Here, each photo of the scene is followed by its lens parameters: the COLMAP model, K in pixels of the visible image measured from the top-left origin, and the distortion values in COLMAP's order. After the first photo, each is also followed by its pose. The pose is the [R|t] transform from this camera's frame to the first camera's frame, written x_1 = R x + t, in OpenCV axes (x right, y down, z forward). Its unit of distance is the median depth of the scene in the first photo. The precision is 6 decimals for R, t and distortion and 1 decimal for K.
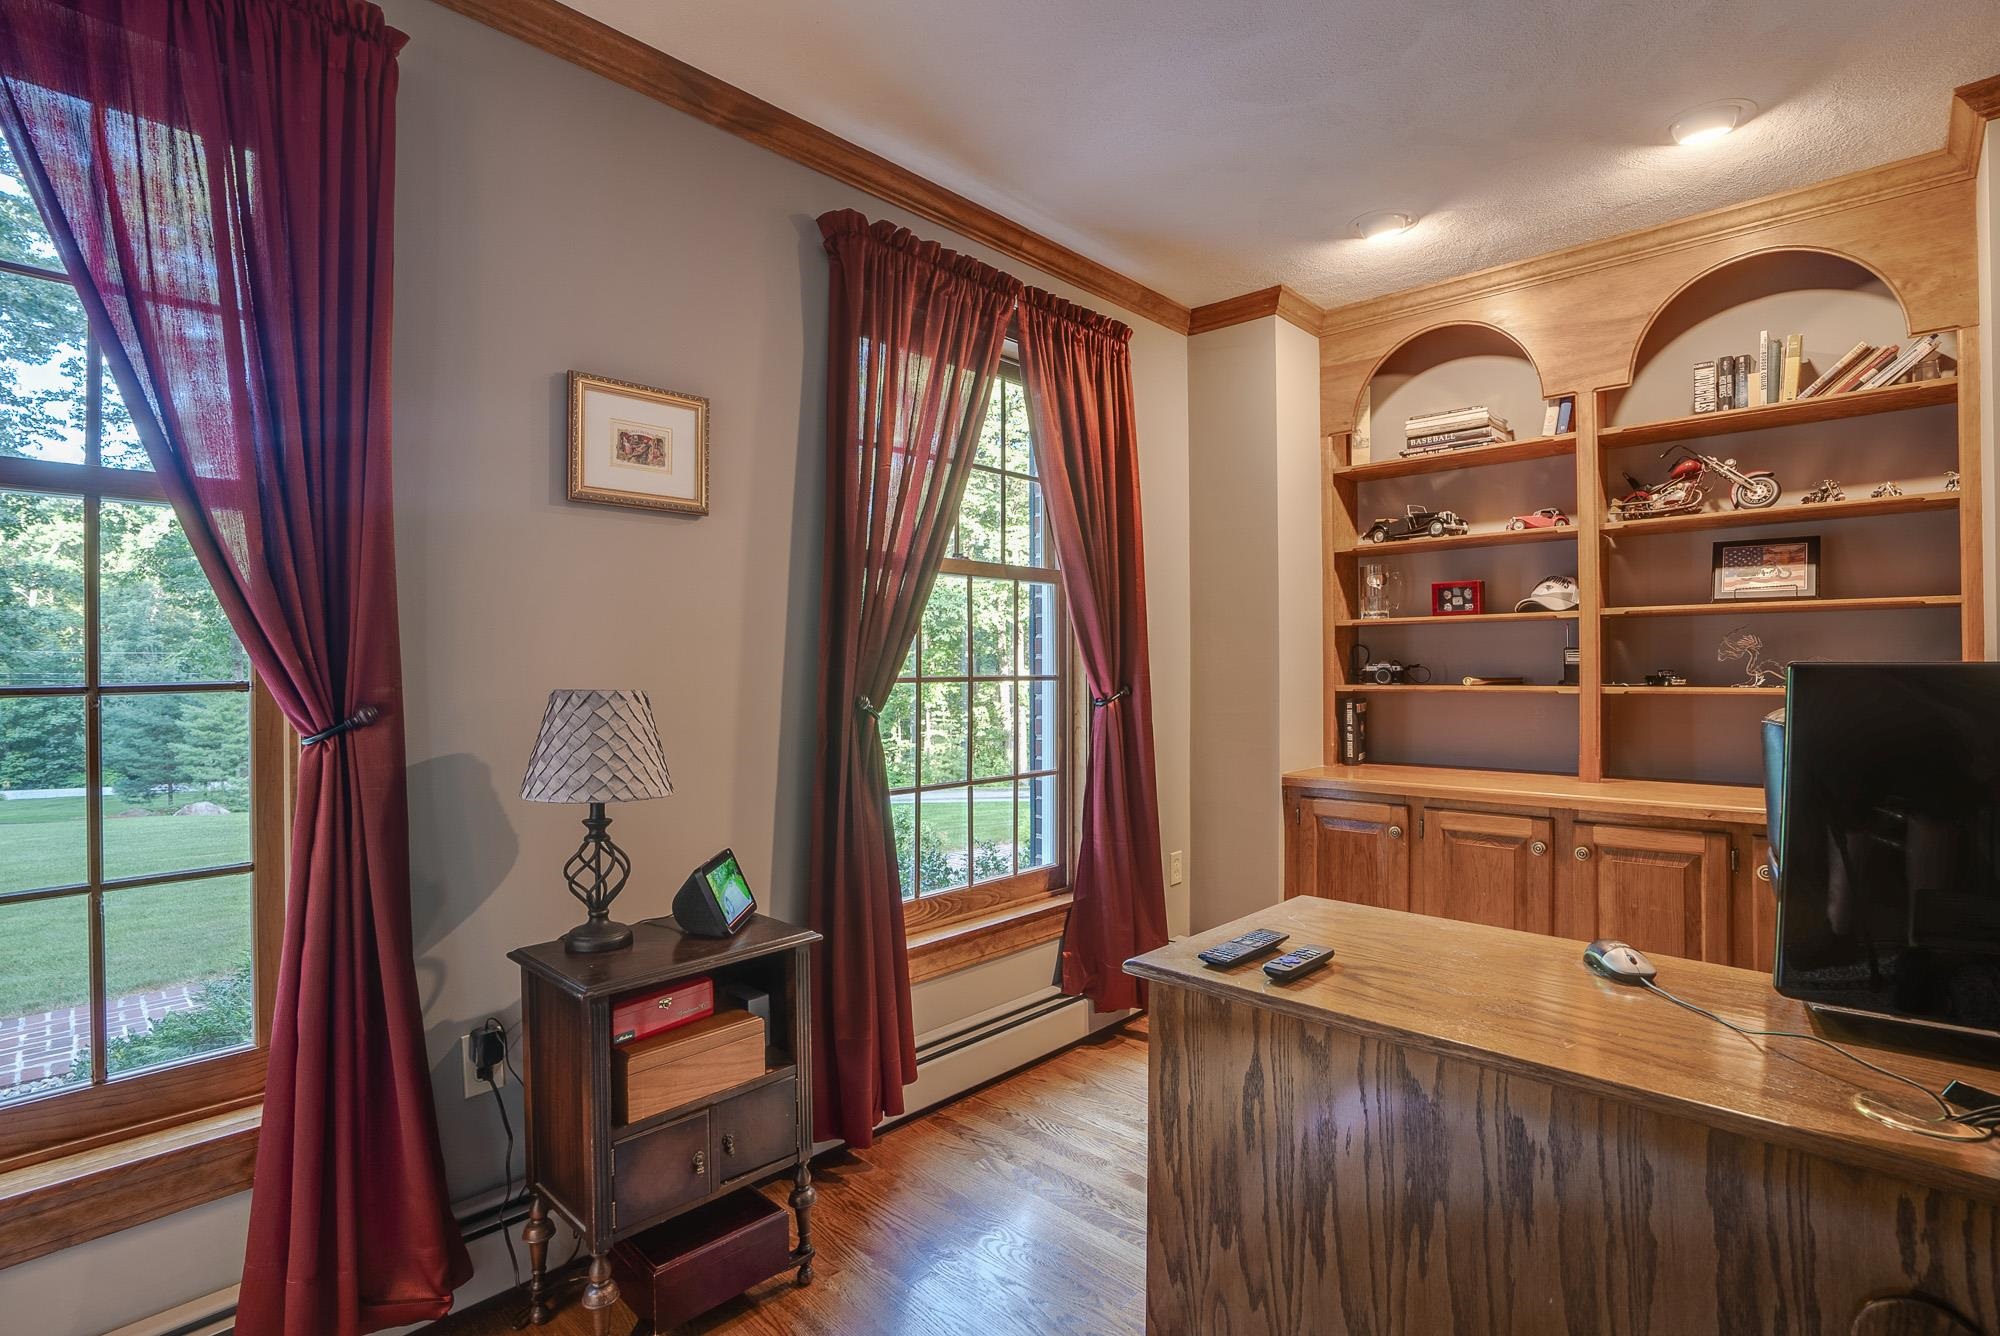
lens RADIAL K [[953.8, 0, 1029.0], [0, 953.8, 664.1], [0, 0, 1]] dist [-0.066682, 0.025331]
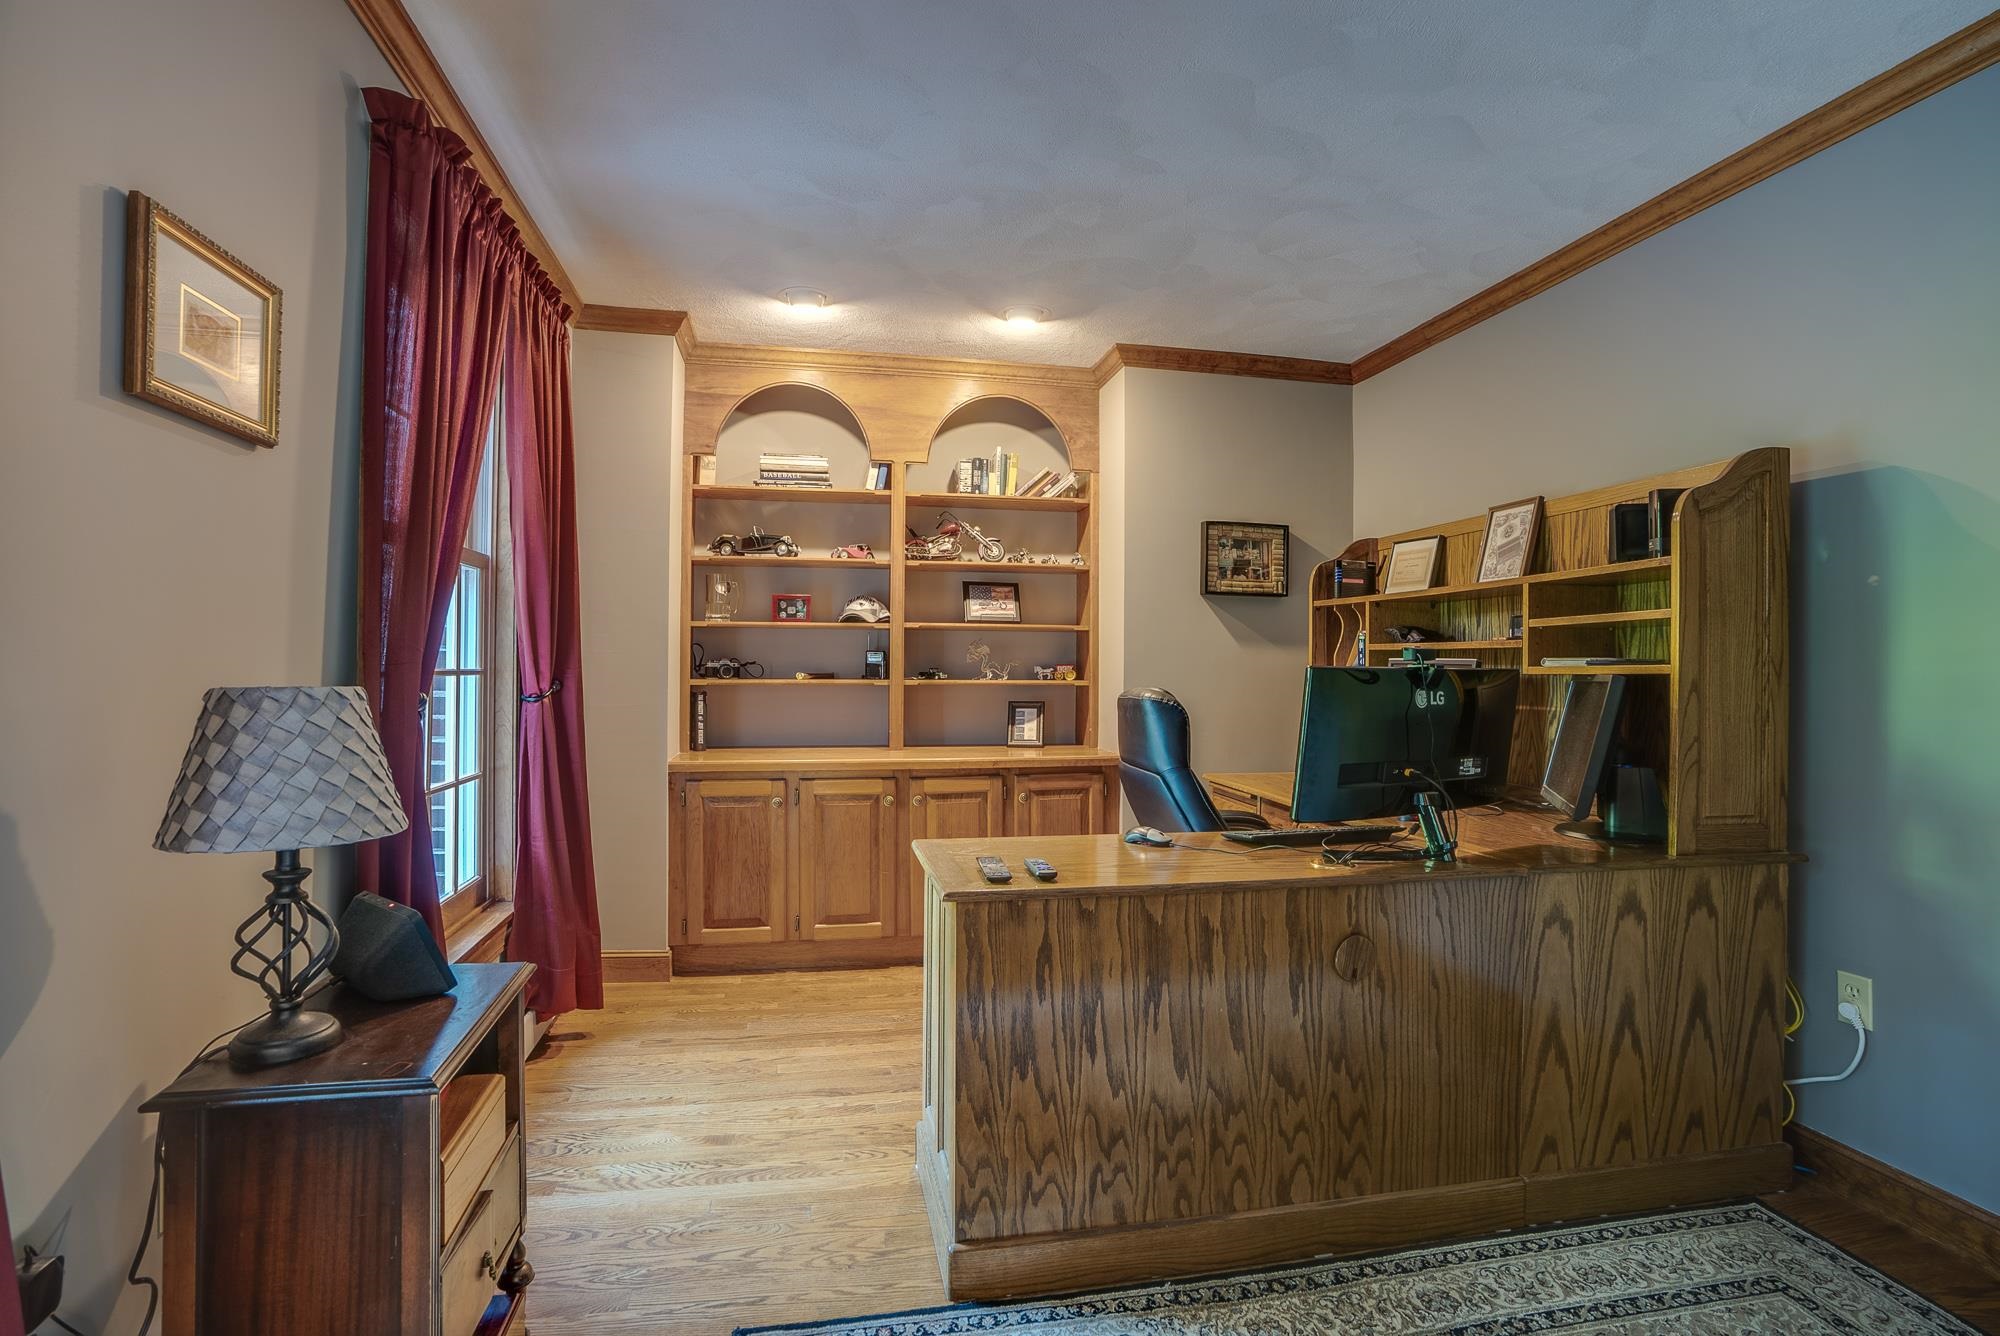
lens RADIAL K [[917.3, 0, 993.2], [0, 917.3, 660.6], [0, 0, 1]] dist [-0.062164, 0.019542]
pose [[0.587255, 0.012497, 0.809306, -0.414922], [-0.012178, 0.999904, -0.006603, 0.003579], [-0.809311, -0.005978, 0.587350, 0.108383]]
